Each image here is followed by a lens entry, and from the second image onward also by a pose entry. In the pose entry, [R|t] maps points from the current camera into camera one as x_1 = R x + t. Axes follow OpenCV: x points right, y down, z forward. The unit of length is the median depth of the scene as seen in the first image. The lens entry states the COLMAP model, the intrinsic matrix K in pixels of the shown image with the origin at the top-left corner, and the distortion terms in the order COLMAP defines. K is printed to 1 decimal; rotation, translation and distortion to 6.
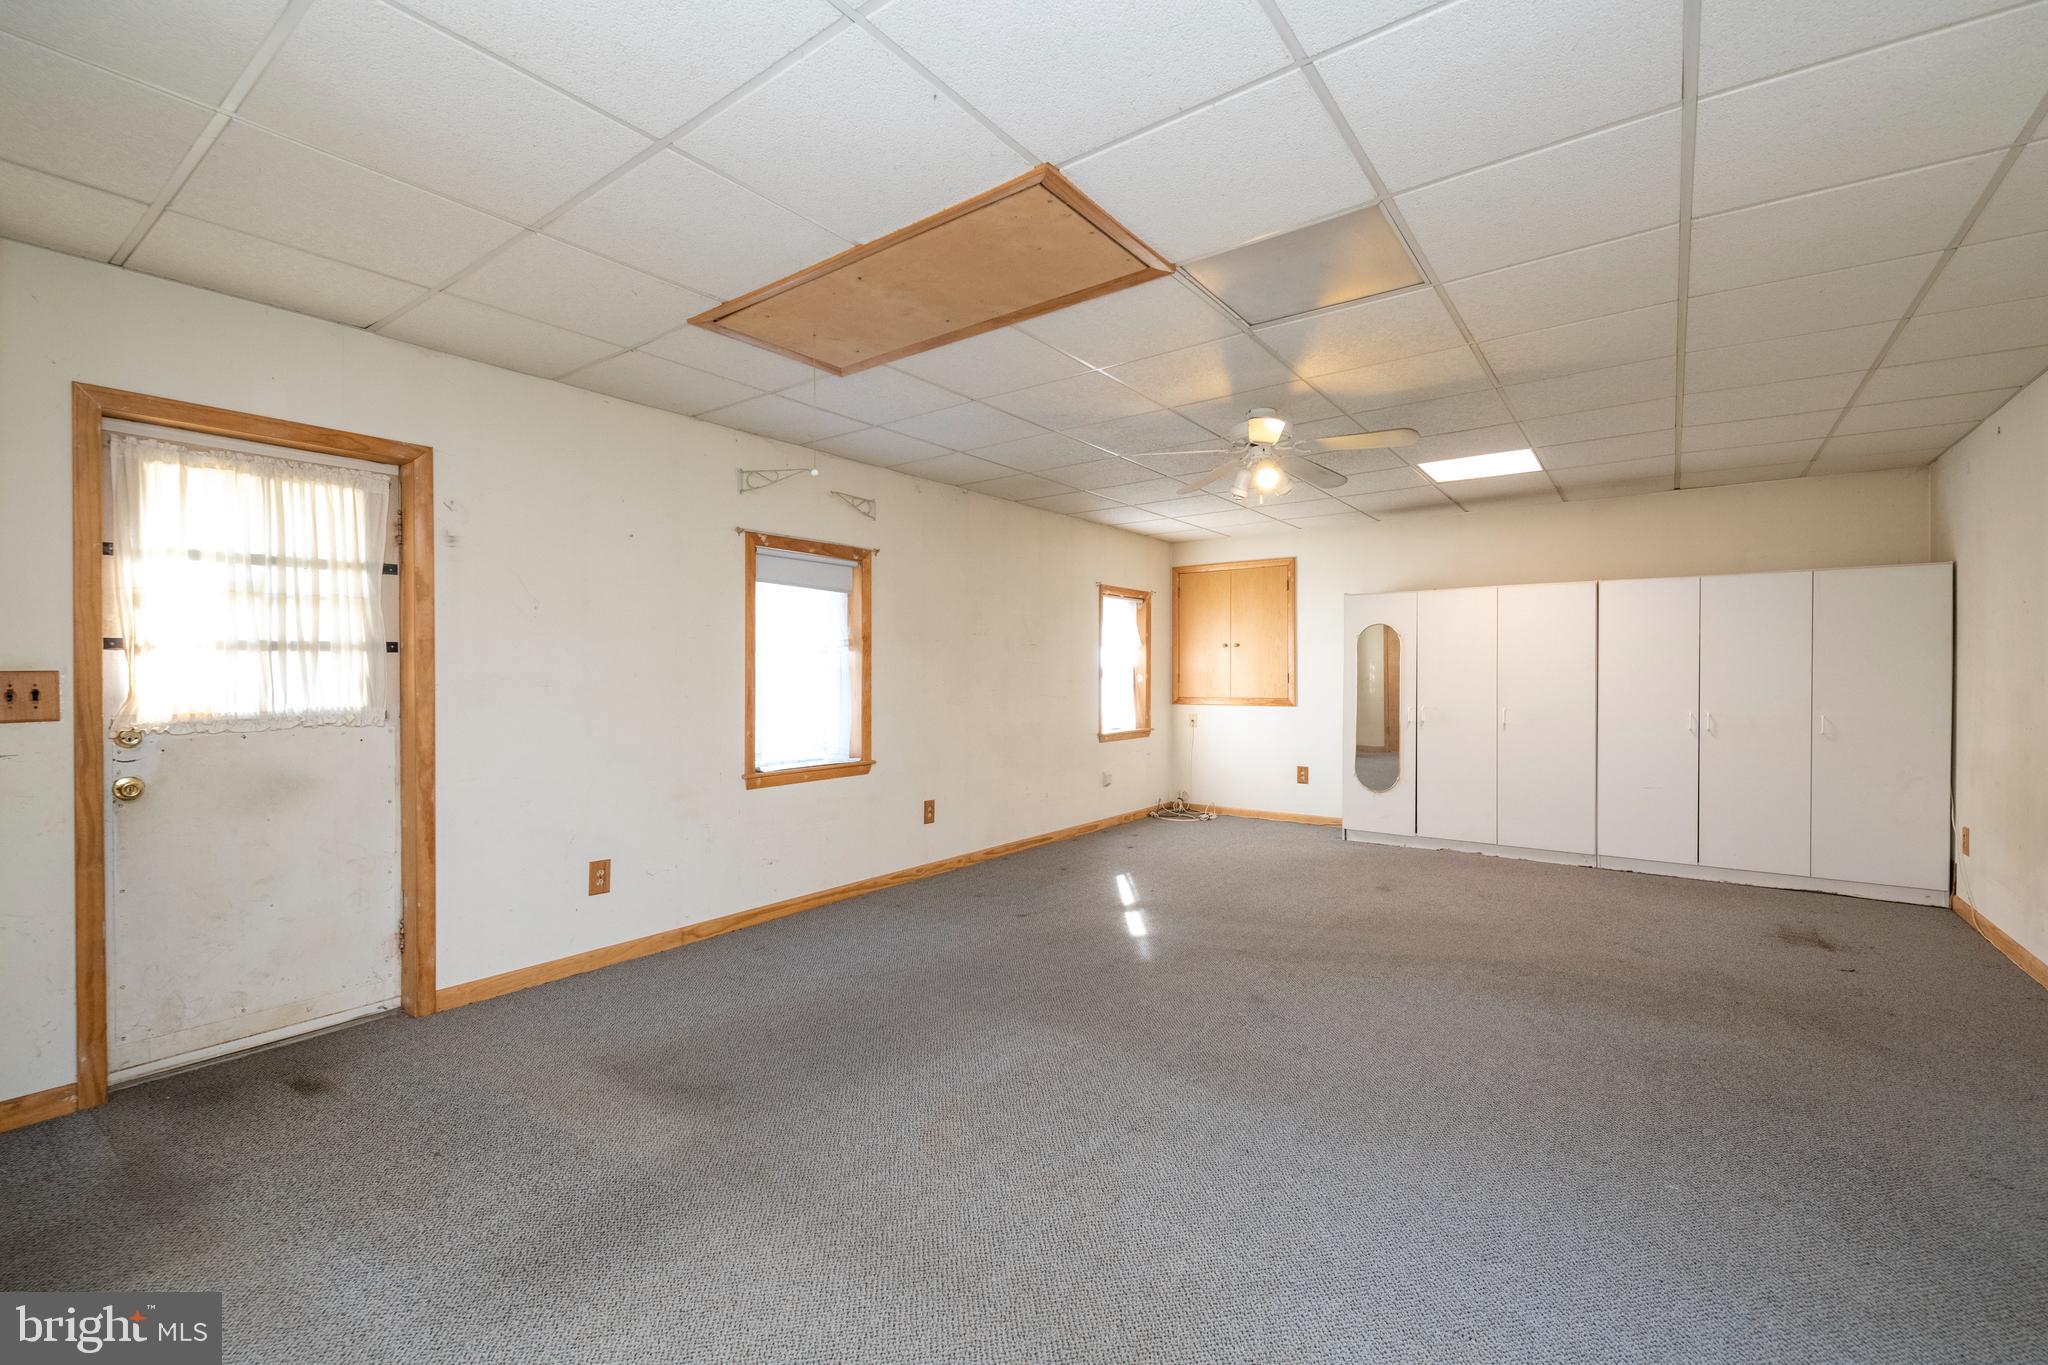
lens RADIAL K [[873.6, 0, 1020.6], [0, 873.6, 674.6], [0, 0, 1]] dist [0.013409, -0.007270]
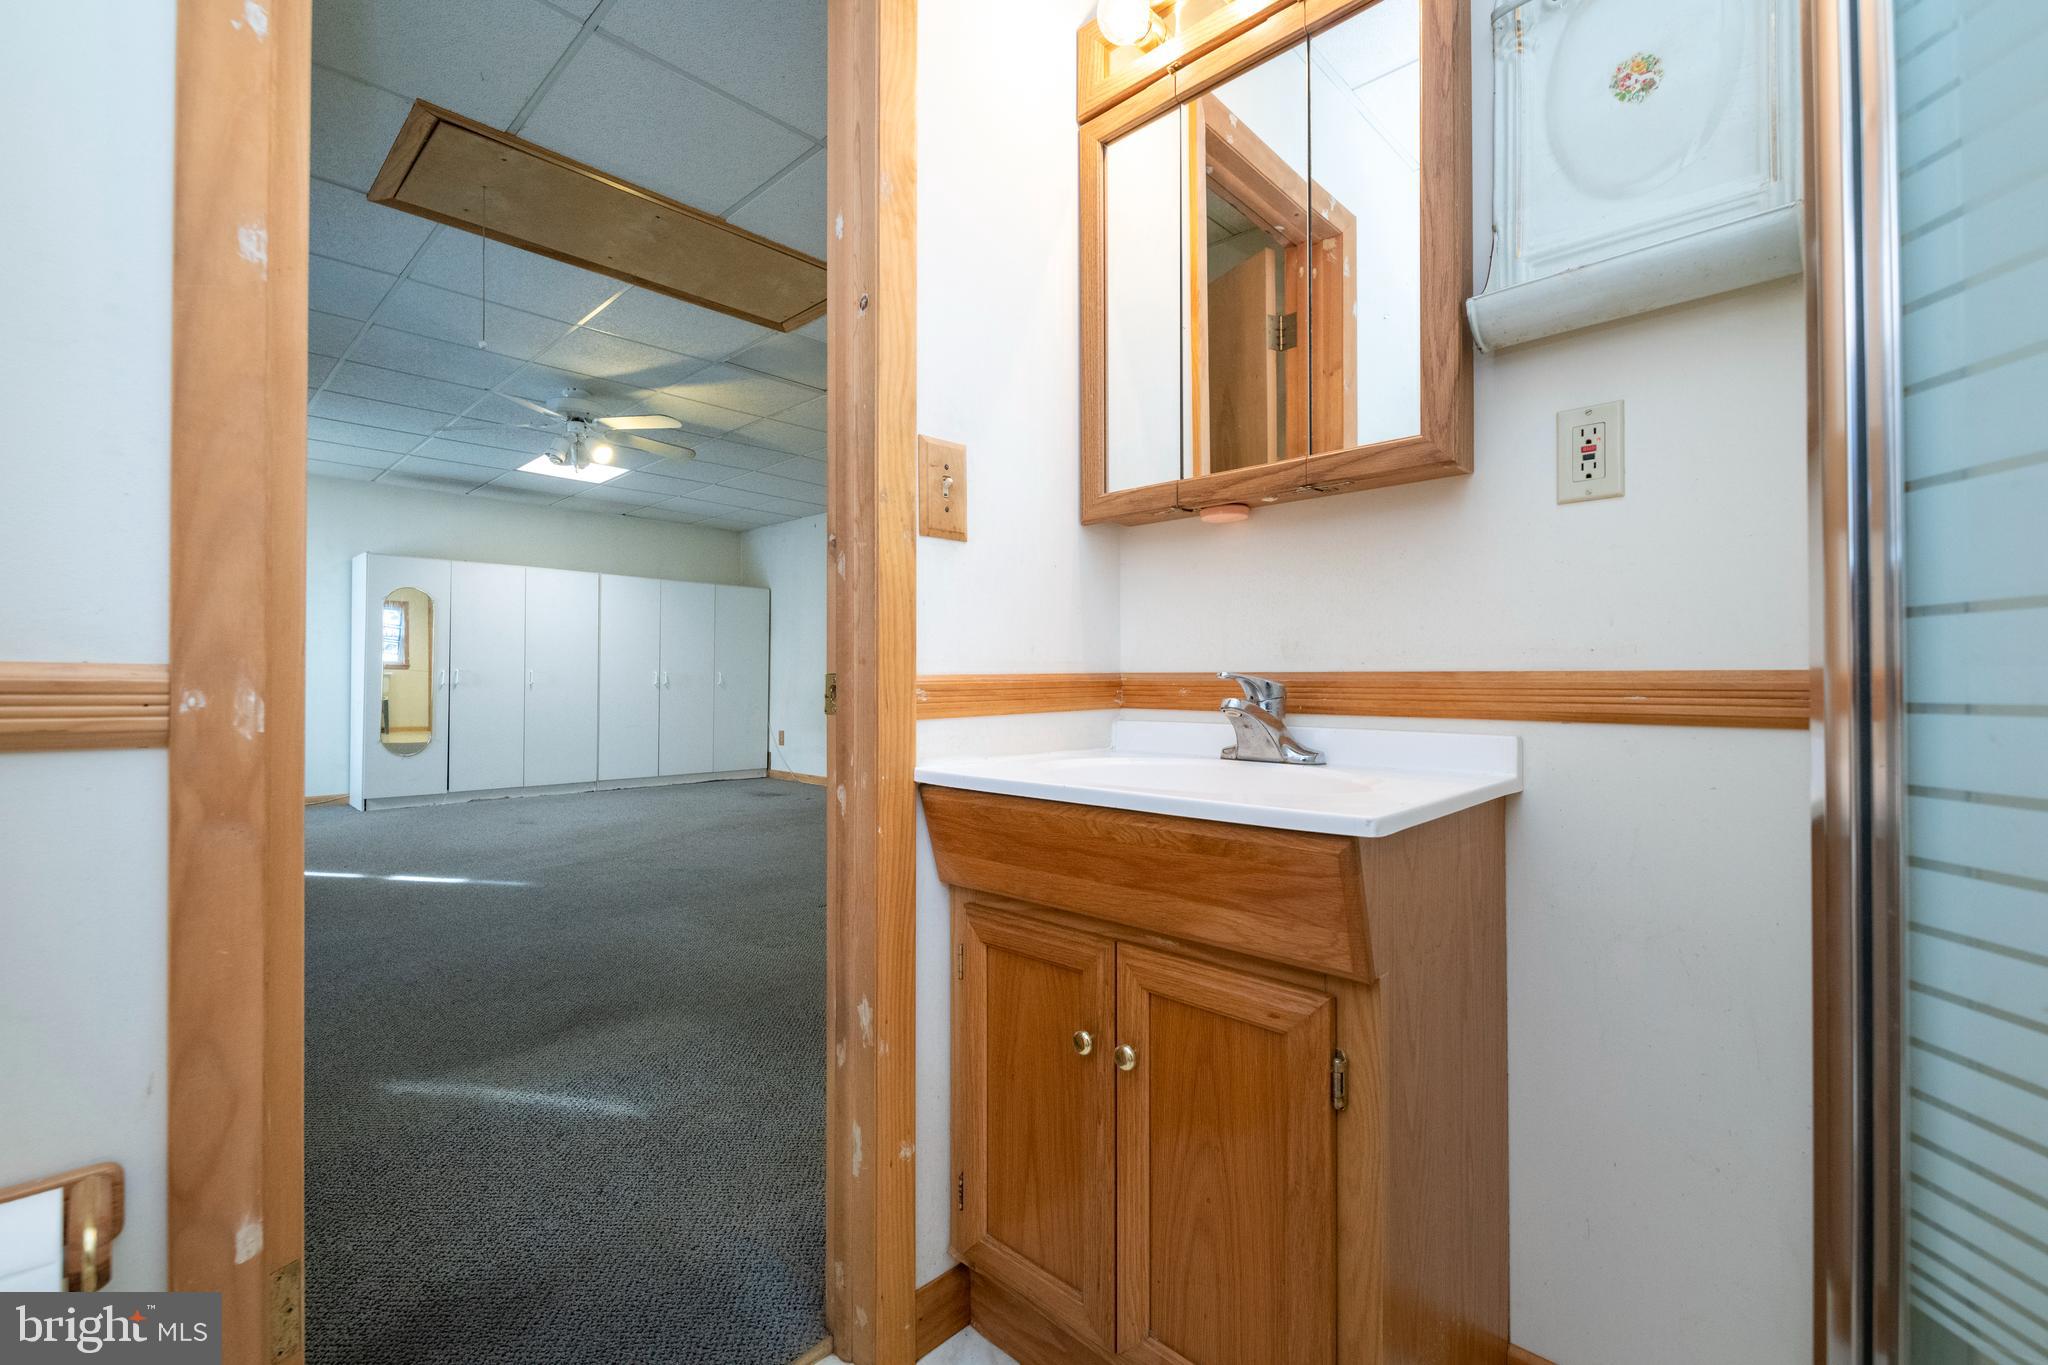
lens RADIAL K [[873.6, 0, 1030.9], [0, 873.6, 684.6], [0, 0, 1]] dist [0.013409, -0.007270]
pose [[0.126501, -0.000969, 0.991966, -0.658654], [-0.002278, 0.999997, 0.001268, 0.066474], [-0.991964, -0.002420, 0.126499, 0.218861]]
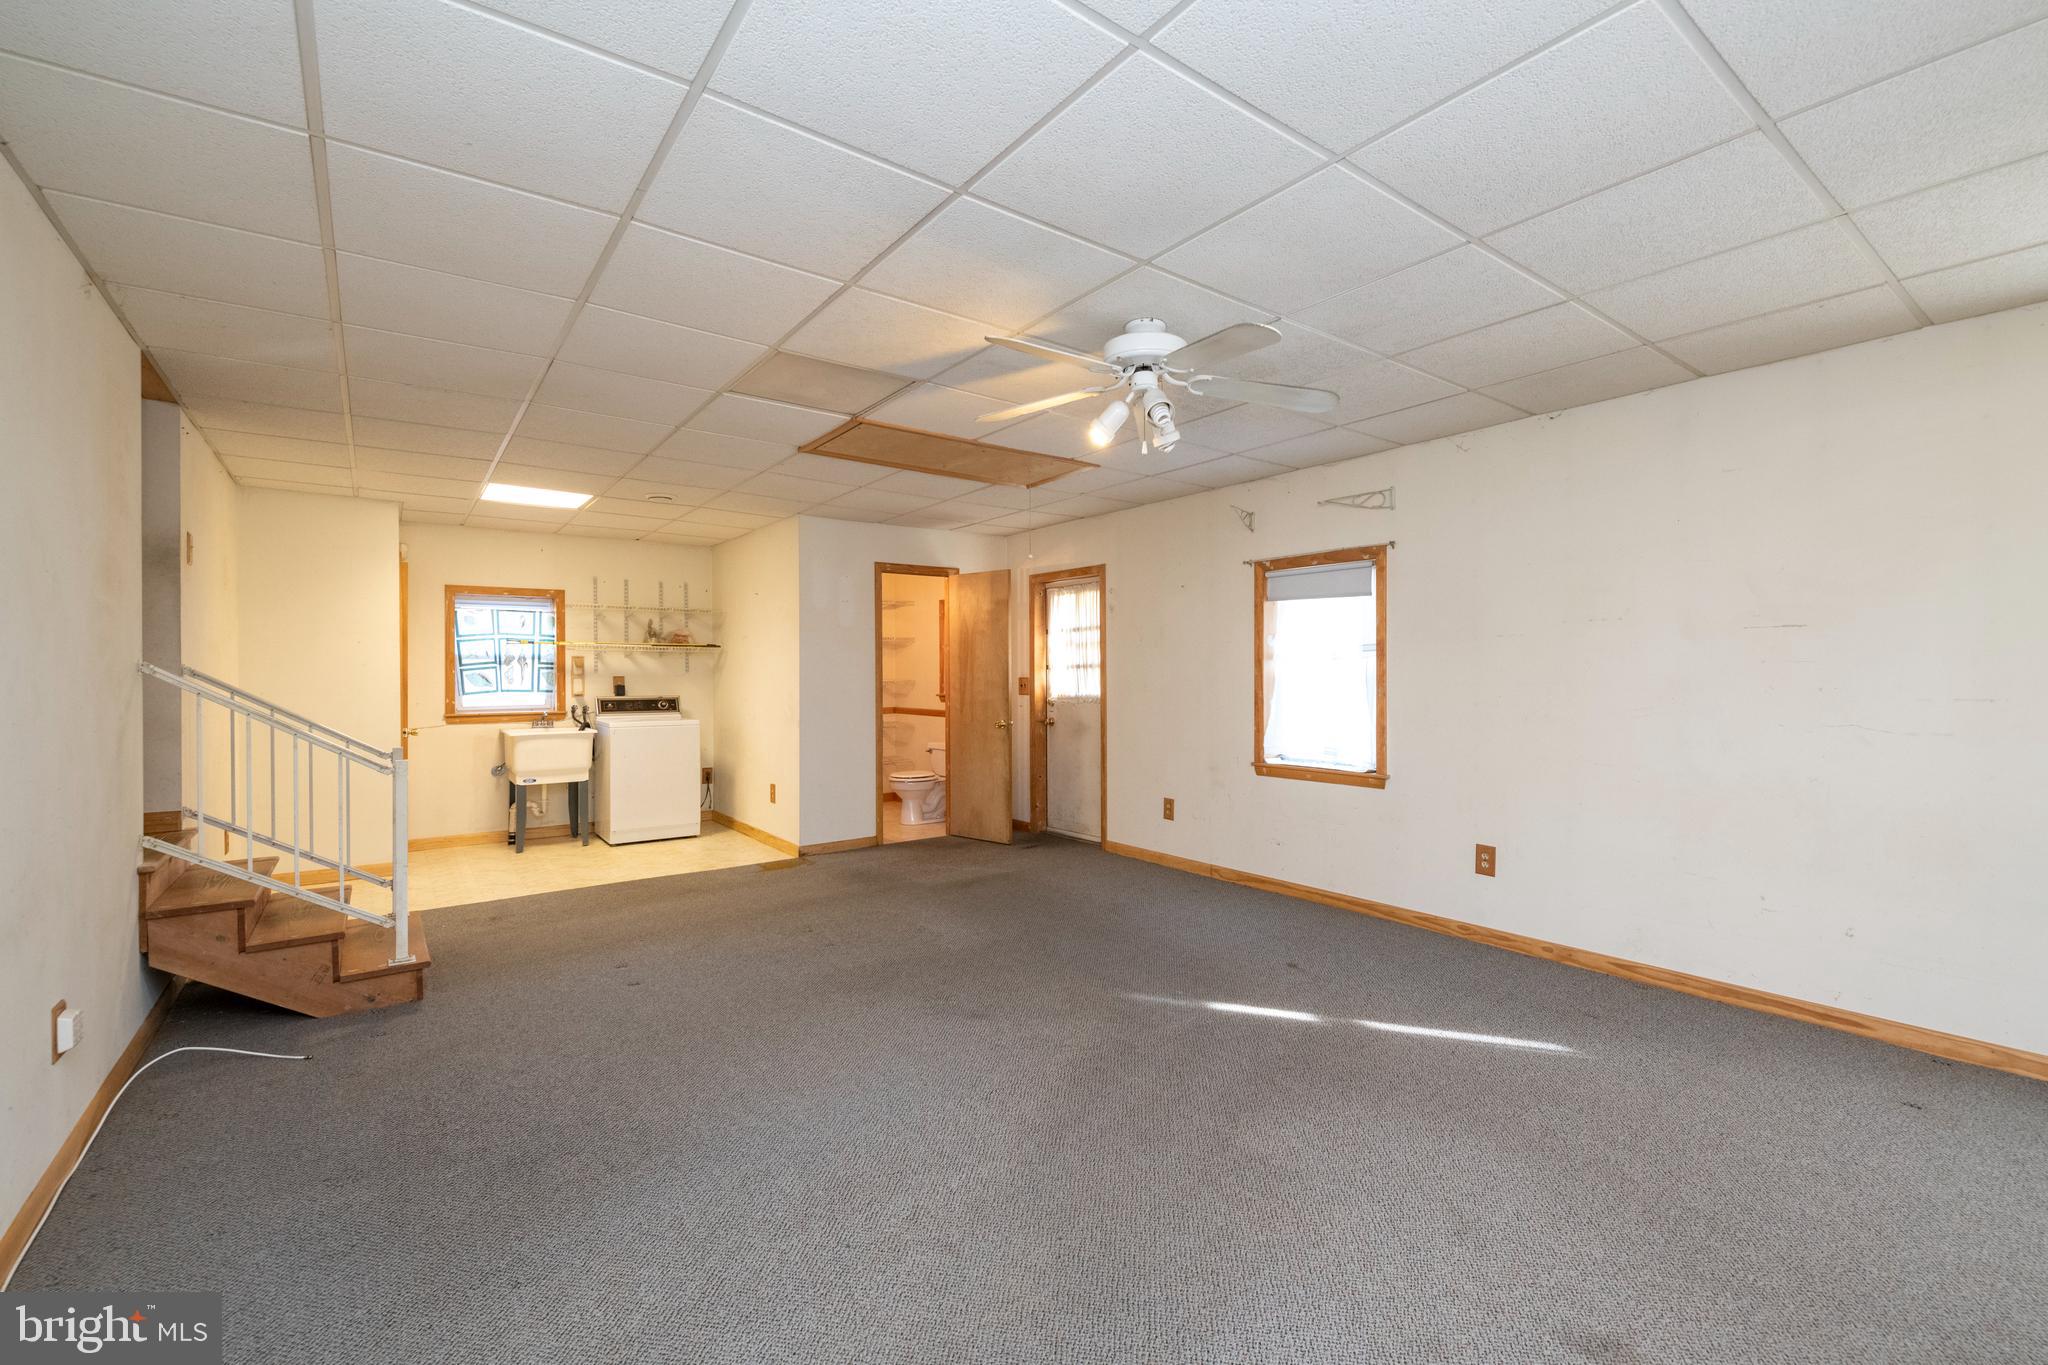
lens RADIAL K [[873.6, 0, 1029.6], [0, 873.6, 671.5], [0, 0, 1]] dist [0.013409, -0.007270]
pose [[-0.289622, 0.001007, -0.957141, 0.834360], [0.005494, 0.999985, -0.000610, -0.011704], [0.957125, -0.005435, -0.289623, 0.934257]]
